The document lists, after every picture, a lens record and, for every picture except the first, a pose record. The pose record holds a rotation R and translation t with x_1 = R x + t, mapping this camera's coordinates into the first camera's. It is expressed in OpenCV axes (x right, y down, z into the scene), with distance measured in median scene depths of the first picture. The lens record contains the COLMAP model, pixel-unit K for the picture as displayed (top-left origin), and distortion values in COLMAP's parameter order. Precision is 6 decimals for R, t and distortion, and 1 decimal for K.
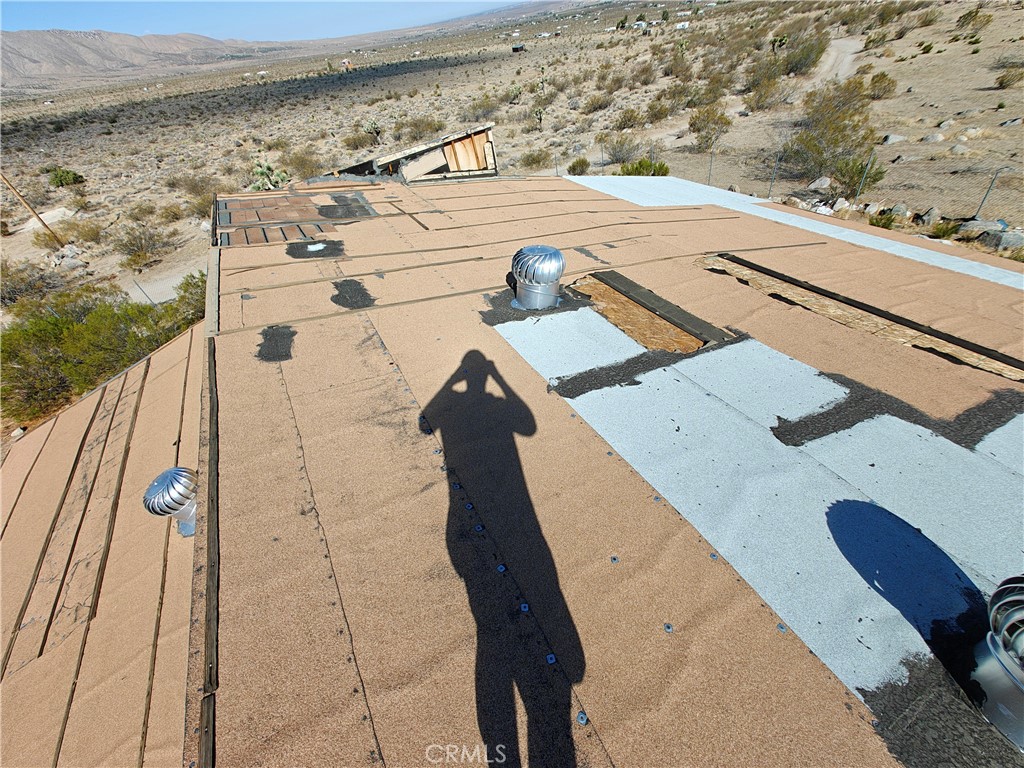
lens RADIAL K [[426.6, 0, 511.7], [0, 426.6, 388.4], [0, 0, 1]] dist [0.015766, -0.006326]
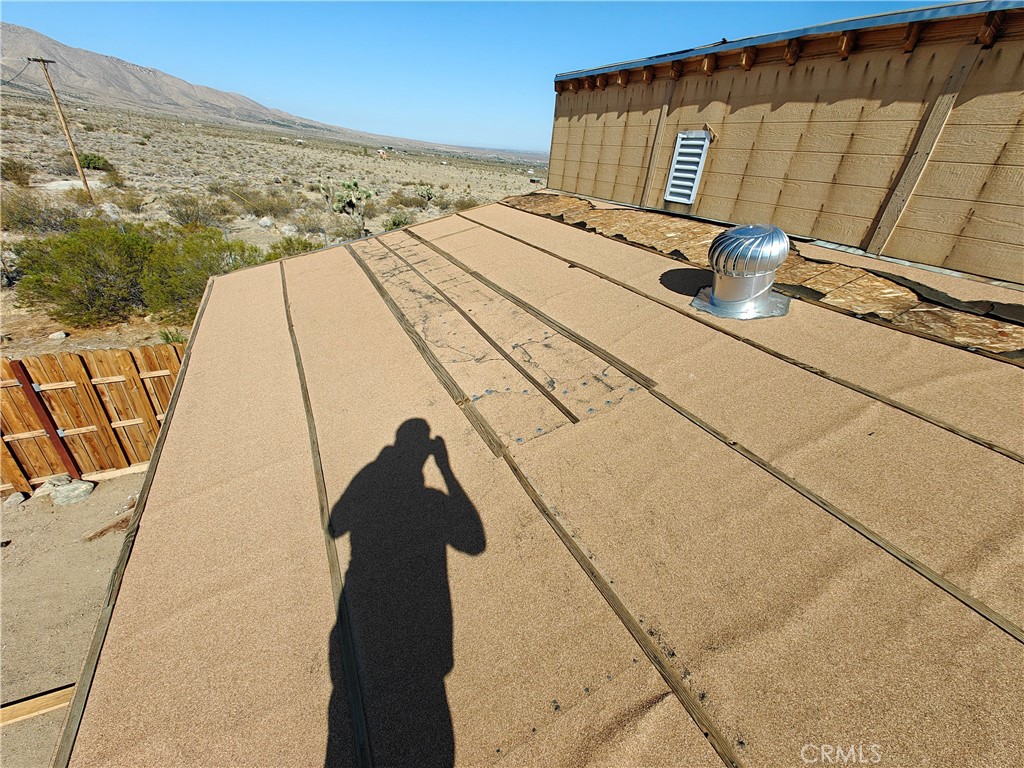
lens RADIAL K [[426.6, 0, 511.7], [0, 426.6, 388.4], [0, 0, 1]] dist [0.015766, -0.006326]
pose [[0.972589, 0.219120, 0.077829, -0.753657], [-0.197360, 0.954862, -0.222008, 0.441882], [-0.122962, 0.200563, 0.971934, 0.262048]]
